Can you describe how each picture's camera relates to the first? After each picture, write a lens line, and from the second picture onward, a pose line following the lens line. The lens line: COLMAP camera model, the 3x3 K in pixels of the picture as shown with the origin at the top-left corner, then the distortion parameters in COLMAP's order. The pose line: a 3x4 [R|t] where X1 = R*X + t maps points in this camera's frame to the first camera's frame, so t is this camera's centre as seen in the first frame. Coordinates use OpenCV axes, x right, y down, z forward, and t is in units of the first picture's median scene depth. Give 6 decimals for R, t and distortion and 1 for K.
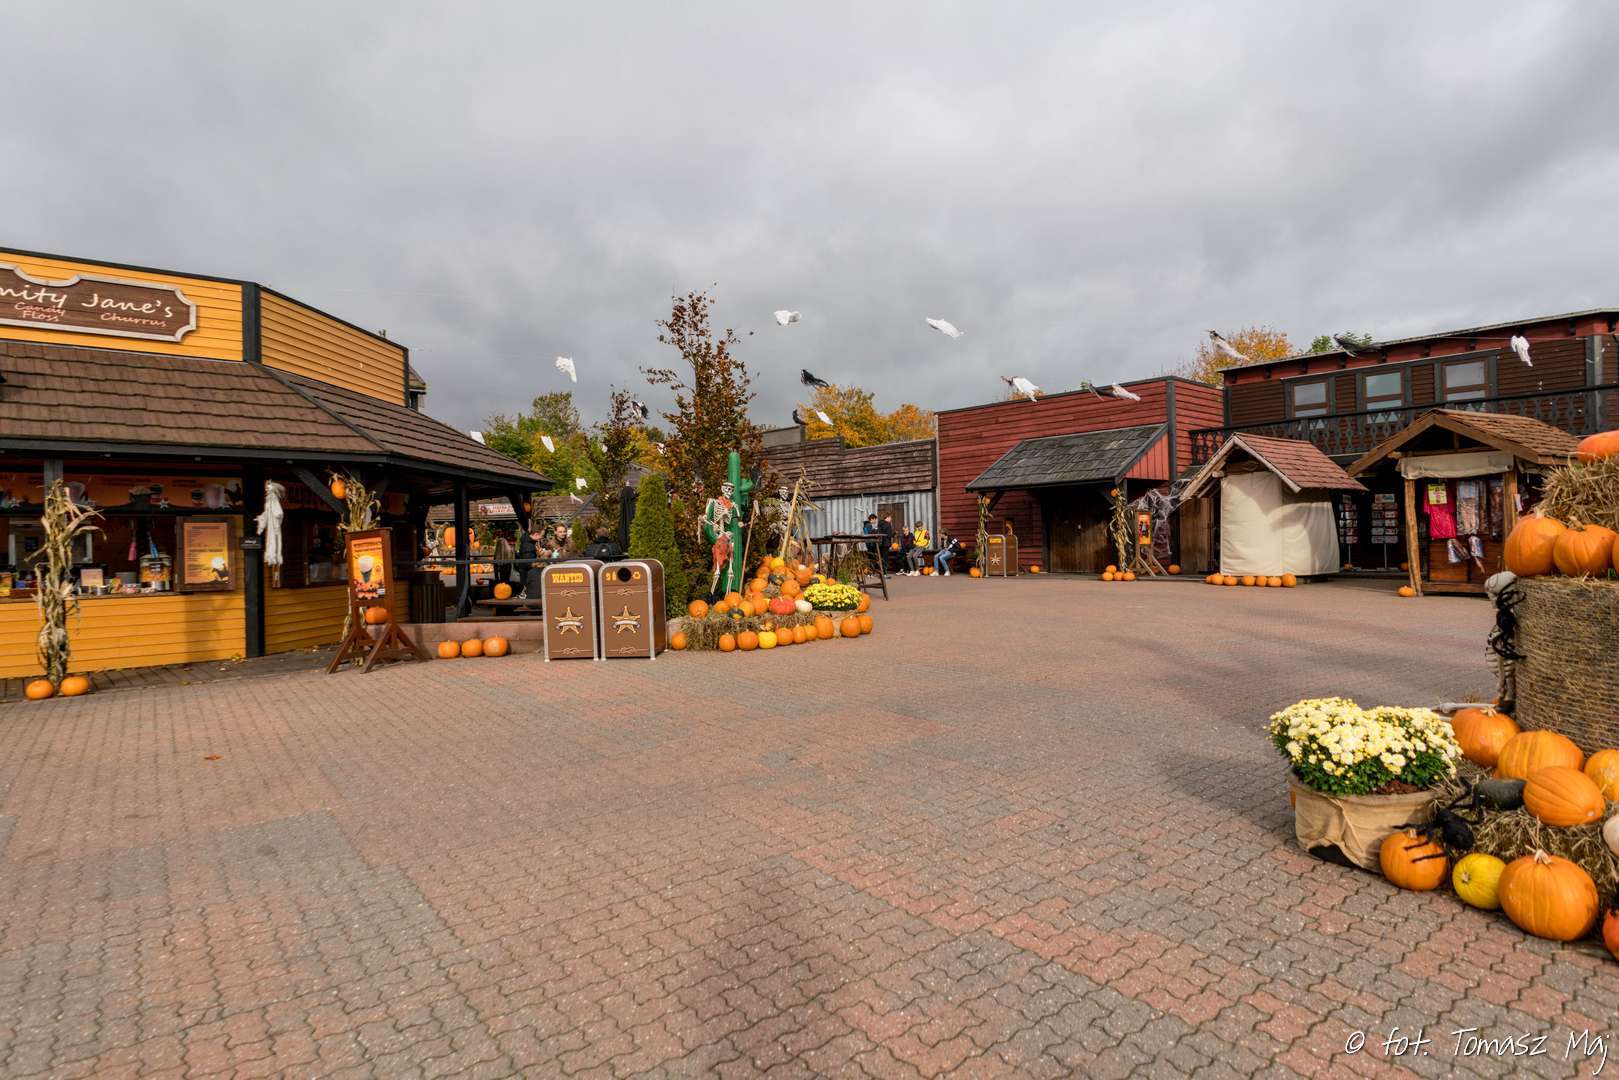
lens RADIAL K [[923.7, 0, 815.2], [0, 923.7, 540.4], [0, 0, 1]] dist [-0.029314, 0.002188]
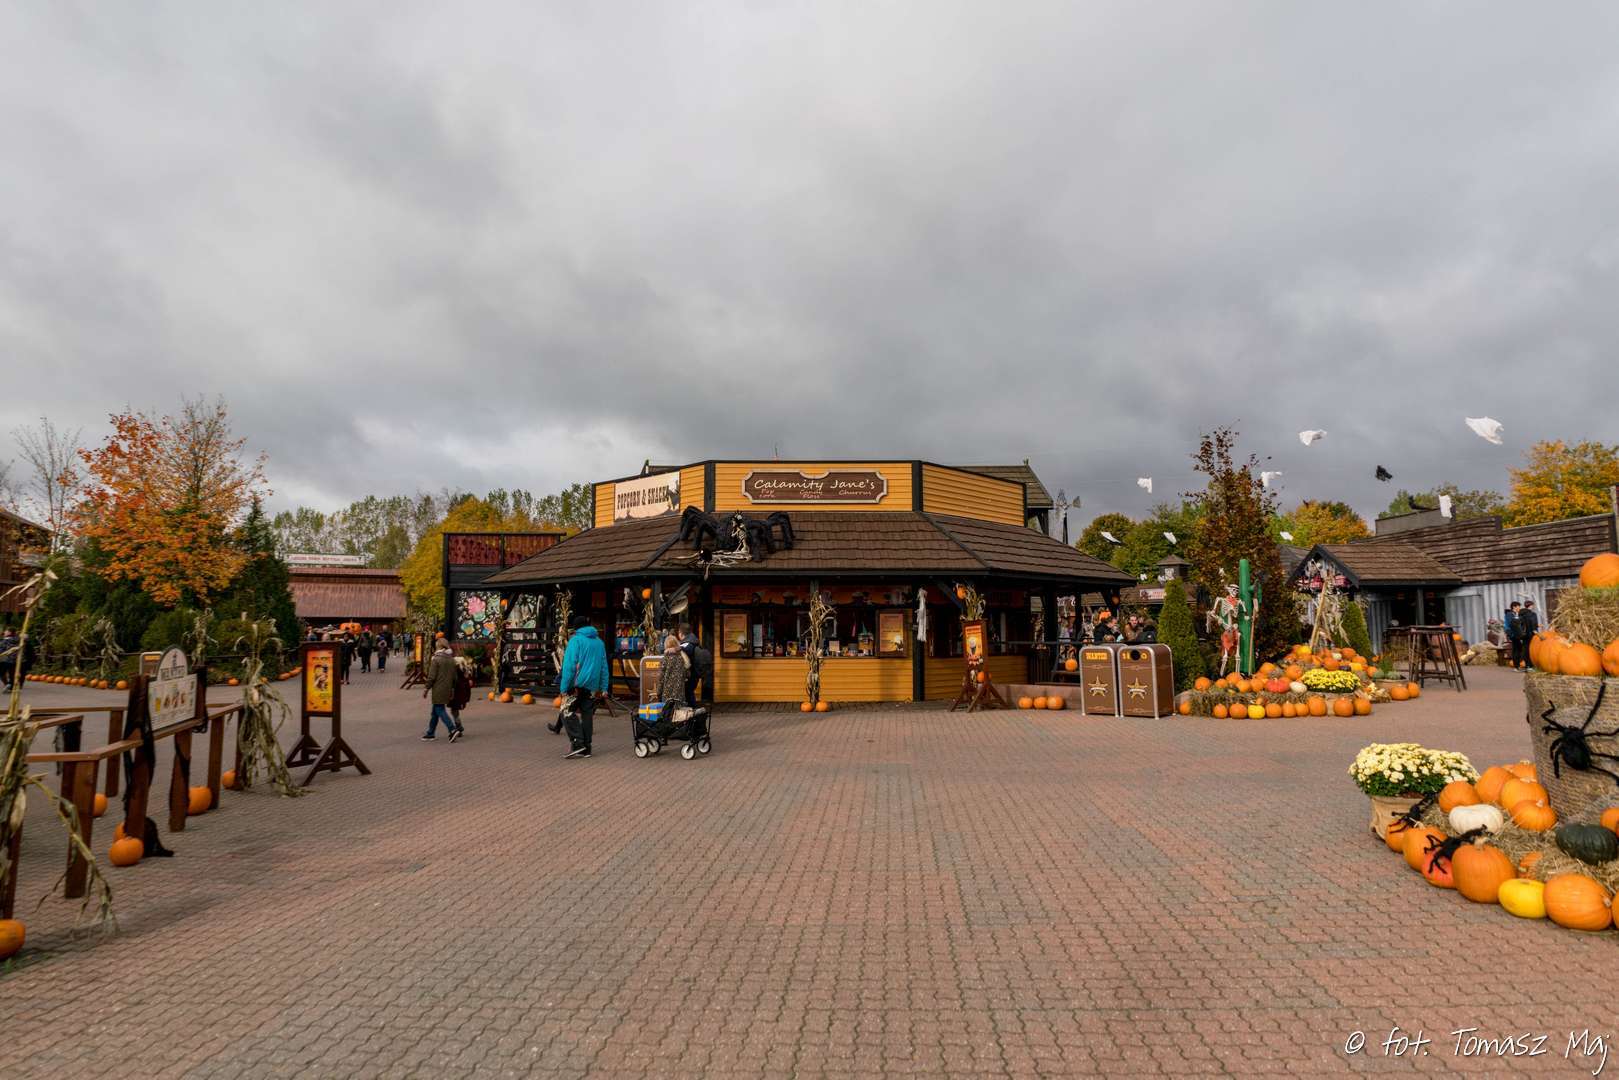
lens RADIAL K [[923.7, 0, 808.8], [0, 923.7, 540.5], [0, 0, 1]] dist [-0.029314, 0.002188]
pose [[0.748142, -0.045333, -0.661988, 0.312780], [-0.013166, 0.996453, -0.083117, -0.011421], [0.663408, 0.070899, 0.744891, -0.323773]]
